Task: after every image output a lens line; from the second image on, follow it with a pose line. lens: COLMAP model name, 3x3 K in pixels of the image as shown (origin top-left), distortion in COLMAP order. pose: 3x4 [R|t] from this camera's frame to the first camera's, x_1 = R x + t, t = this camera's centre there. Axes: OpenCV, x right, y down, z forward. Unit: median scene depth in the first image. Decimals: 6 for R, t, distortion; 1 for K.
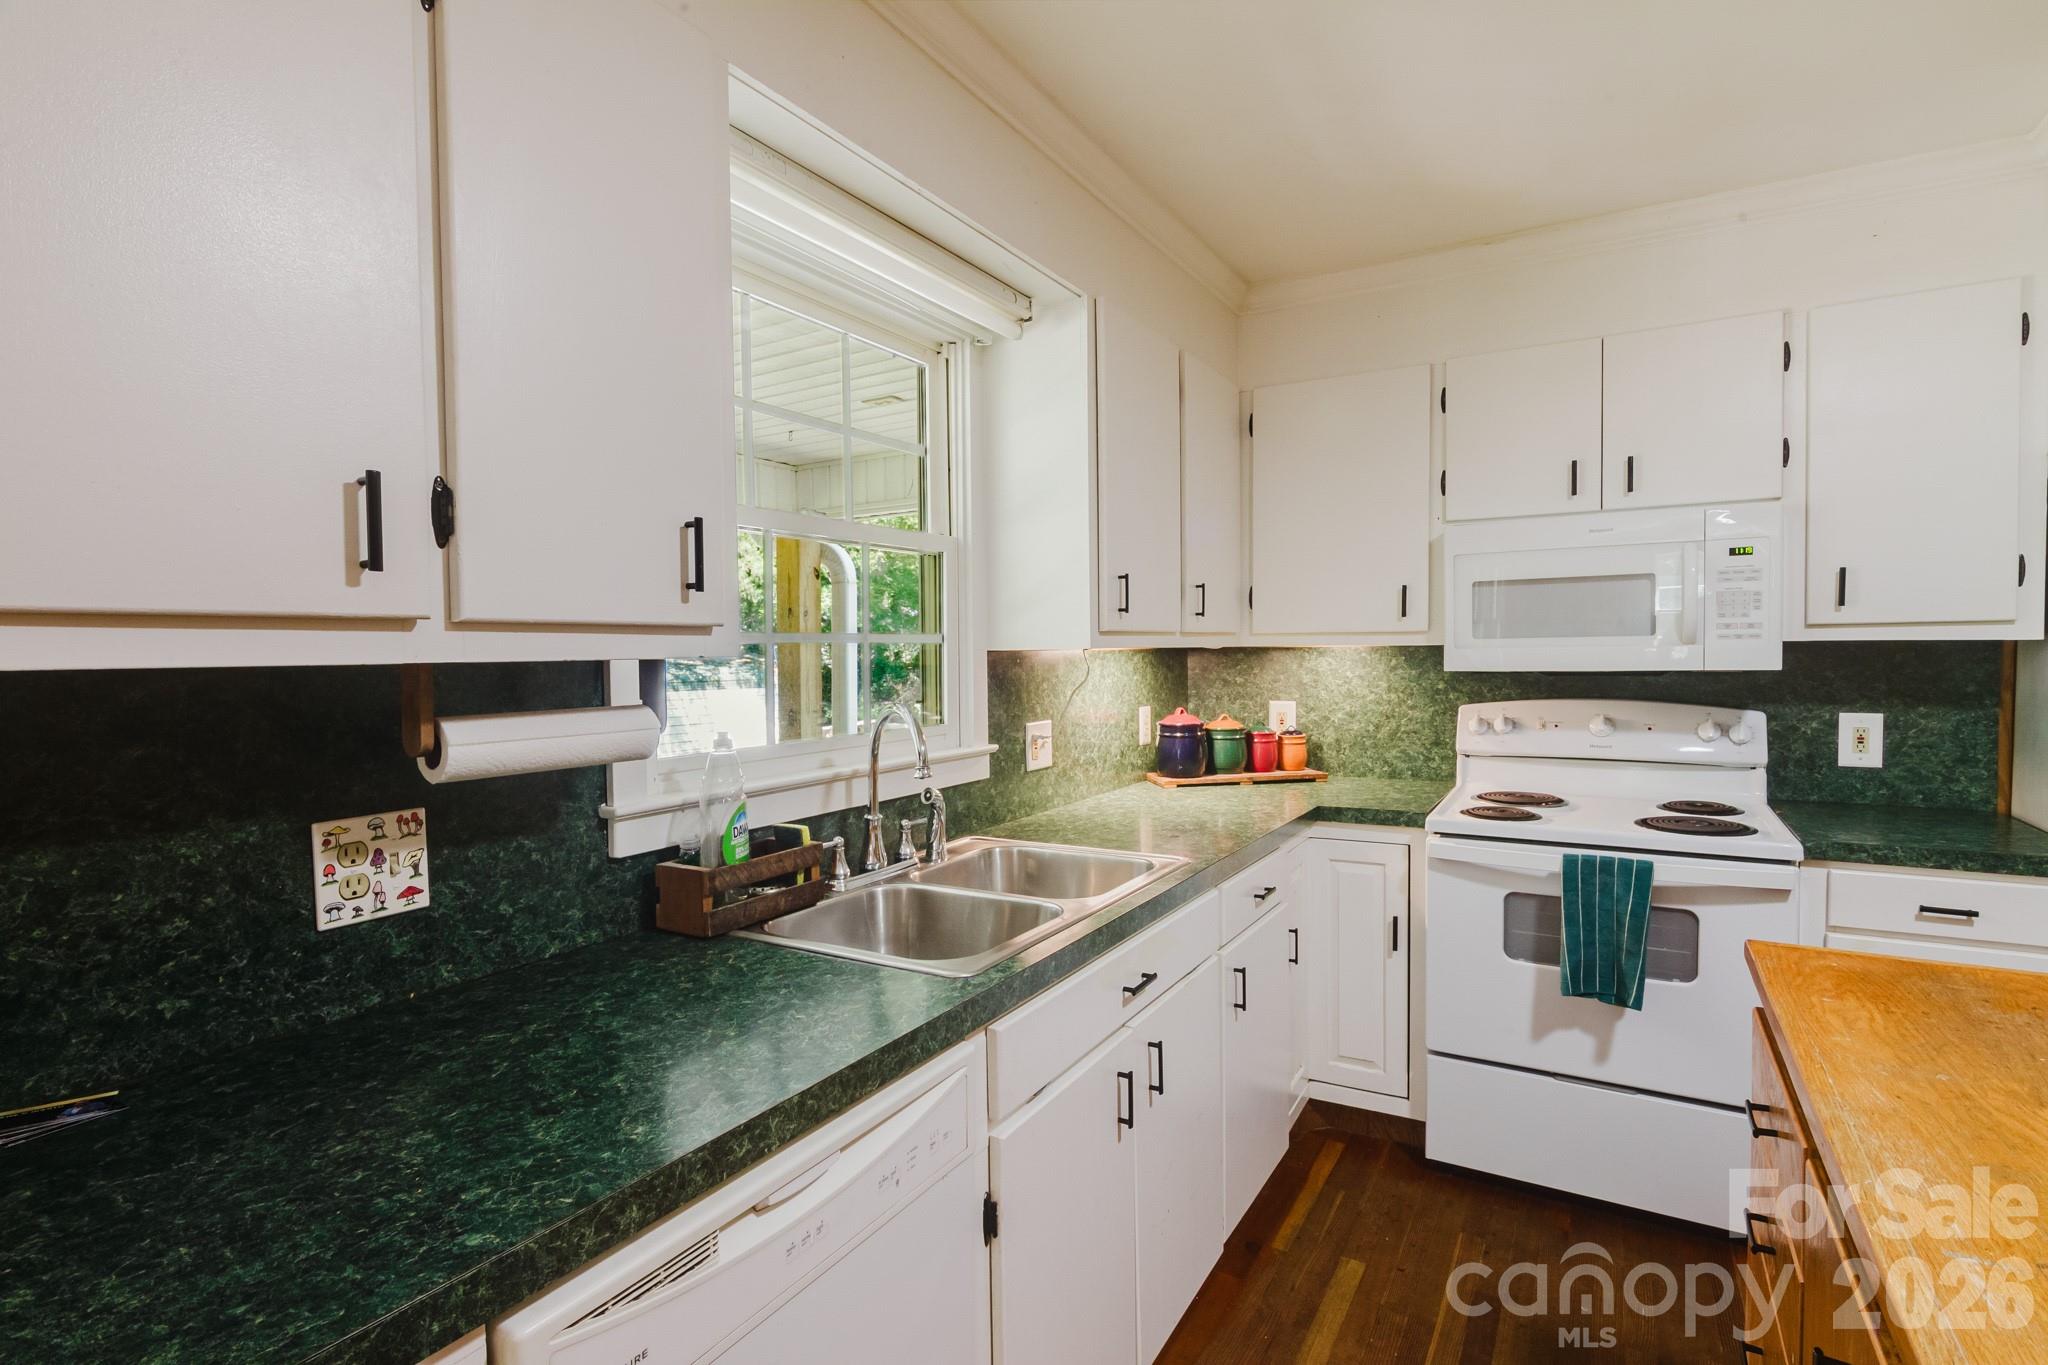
lens RADIAL K [[985.6, 0, 1028.5], [0, 985.6, 686.8], [0, 0, 1]] dist [-0.005612, -0.002897]
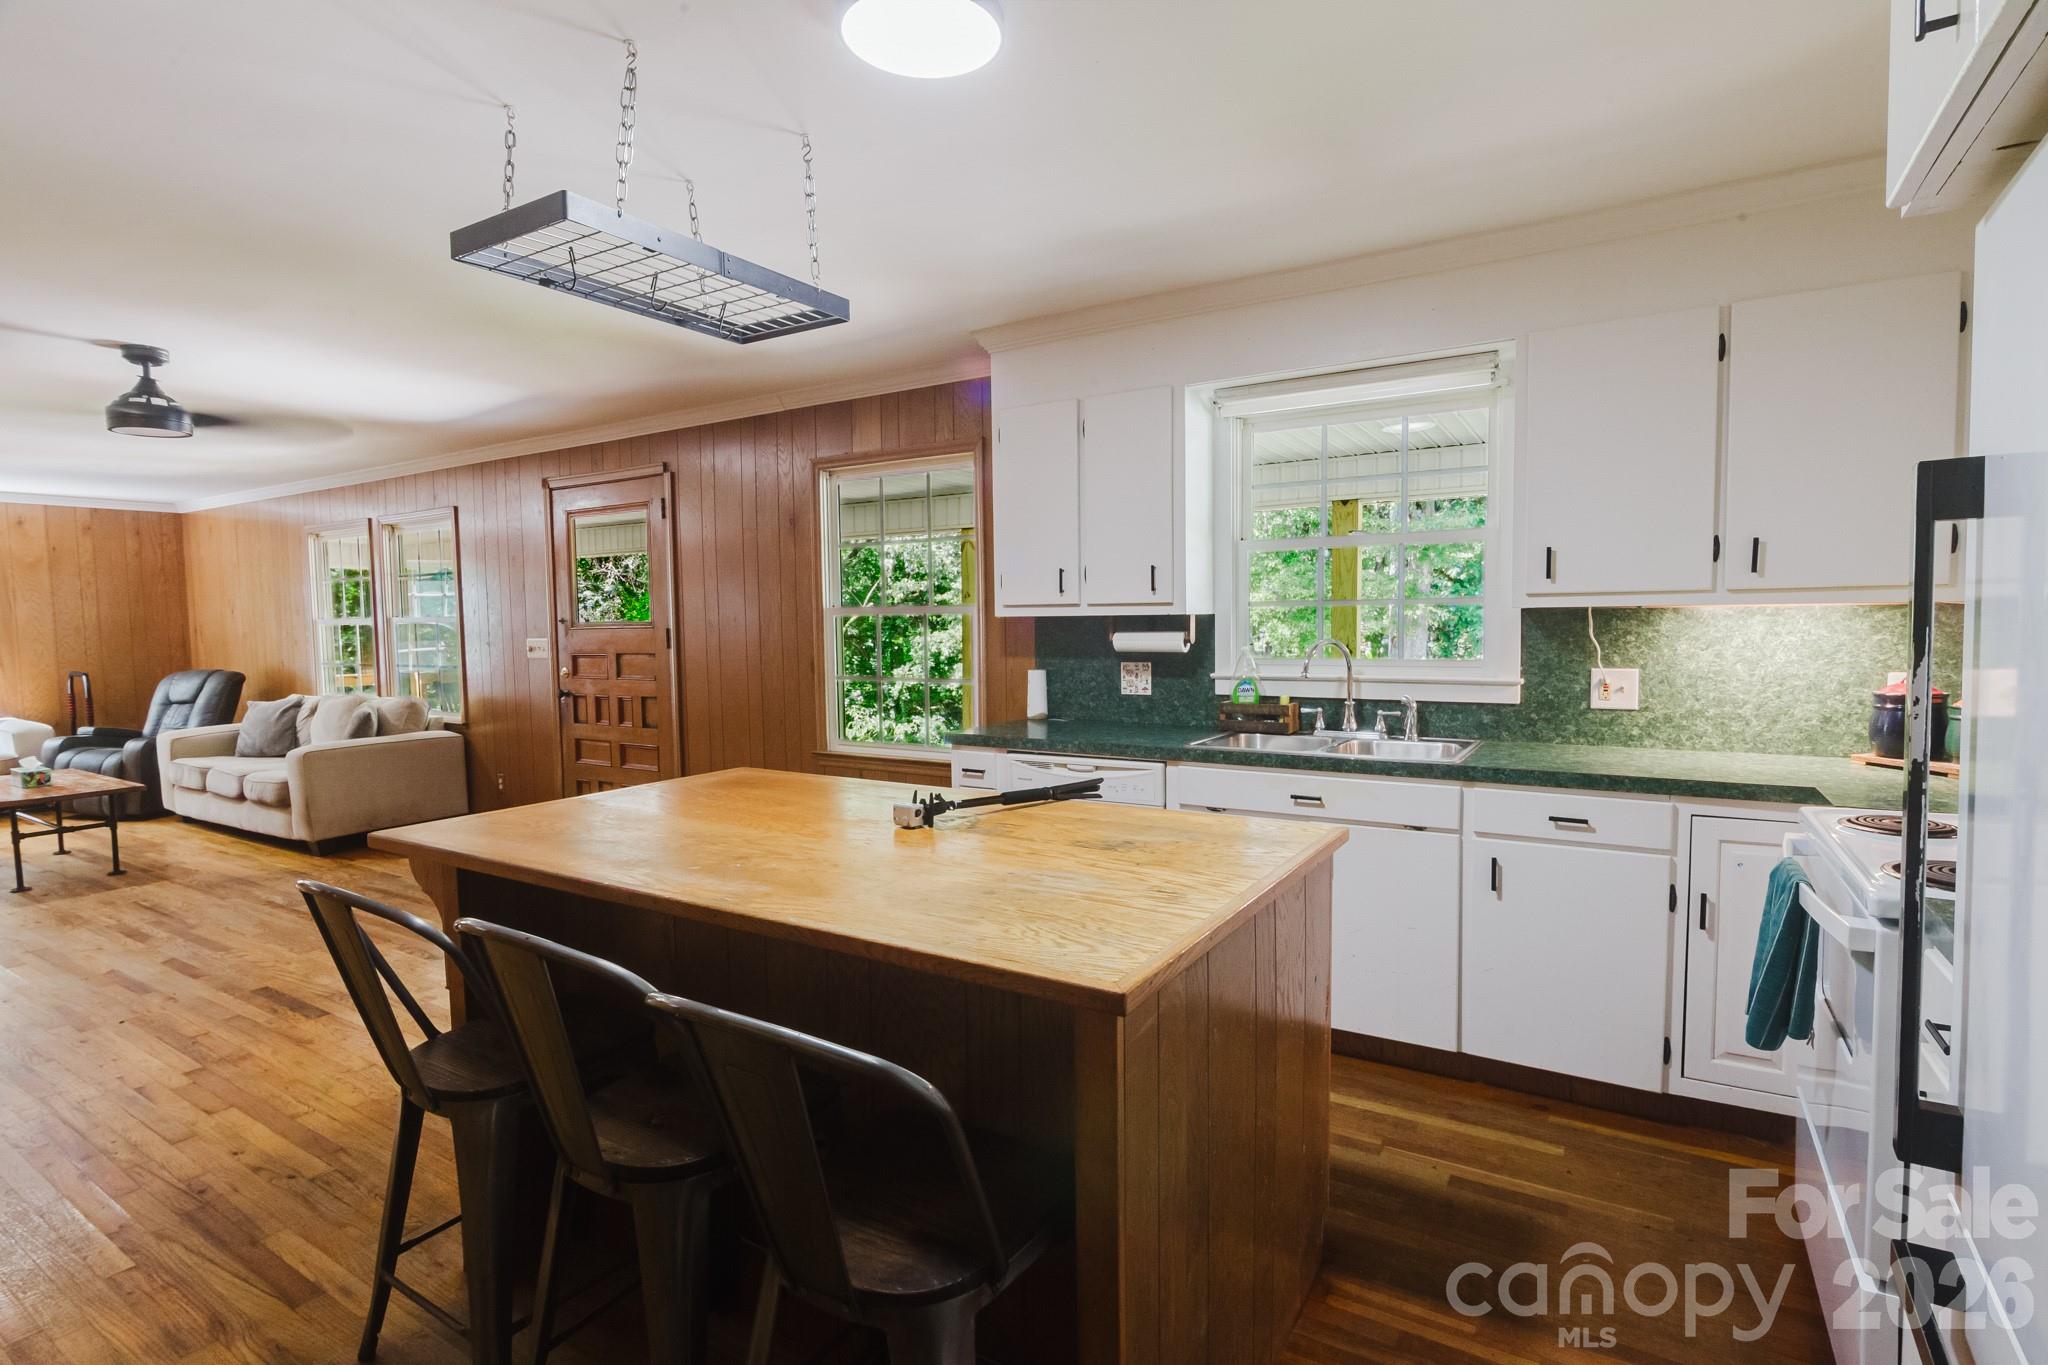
lens RADIAL K [[985.6, 0, 1031.3], [0, 985.6, 687.9], [0, 0, 1]] dist [-0.005612, -0.002897]
pose [[-0.013926, 0.084416, -0.996333, 1.507019], [-0.024463, 0.996103, 0.084738, -0.030204], [0.999604, 0.025554, -0.011807, 0.409231]]
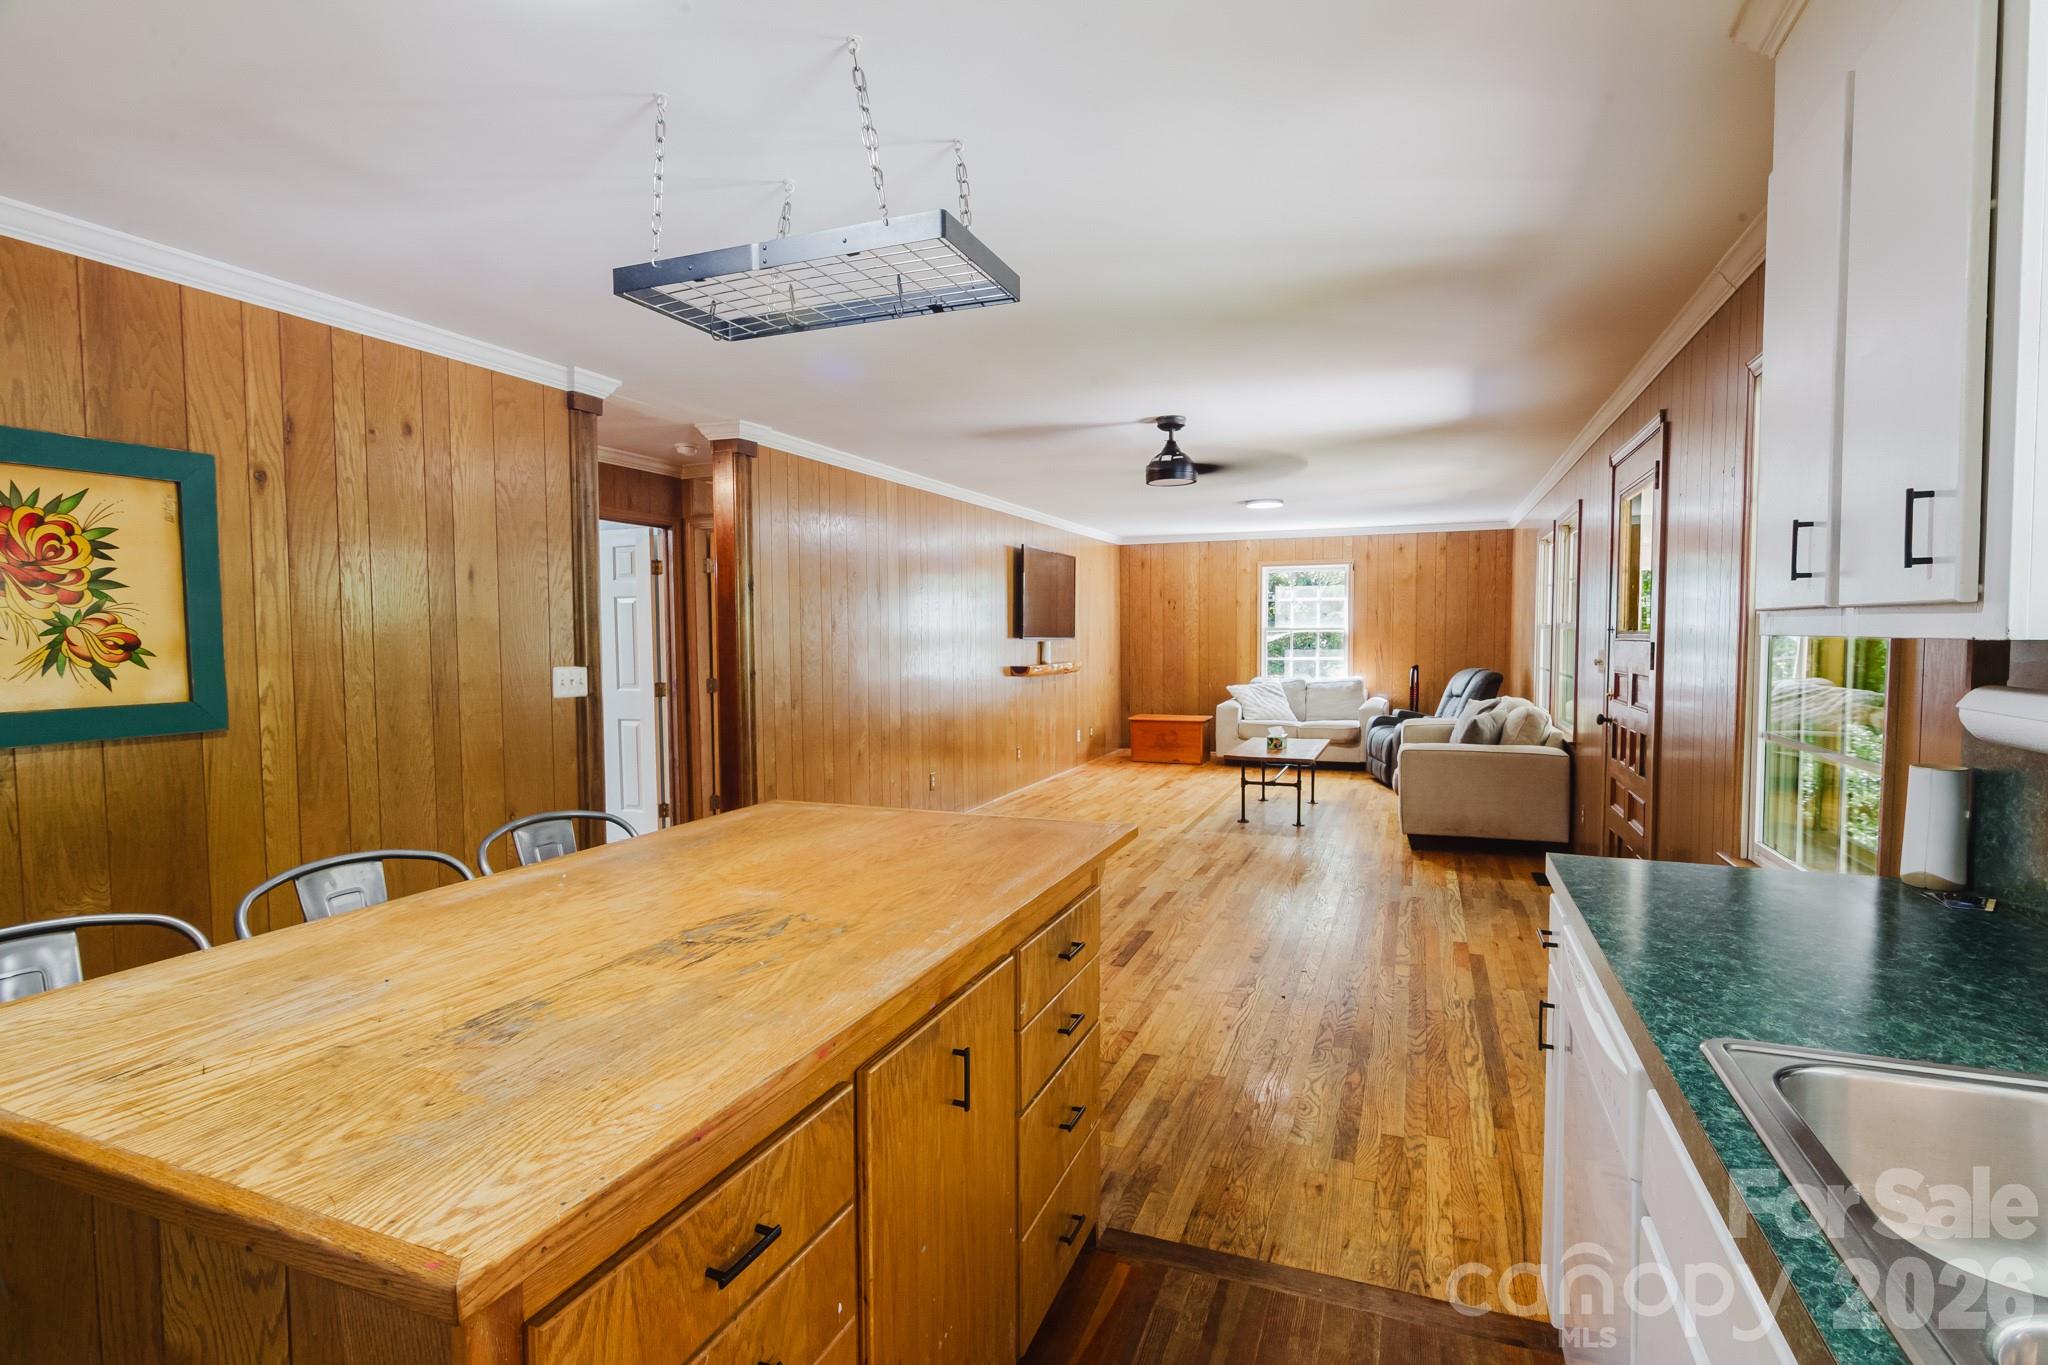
lens RADIAL K [[985.6, 0, 1028.1], [0, 985.6, 686.9], [0, 0, 1]] dist [-0.005612, -0.002897]
pose [[-0.987361, 0.027210, -0.156135, 0.380616], [0.012512, 0.995460, 0.094357, -0.049235], [0.157994, 0.091211, -0.983218, 1.060493]]
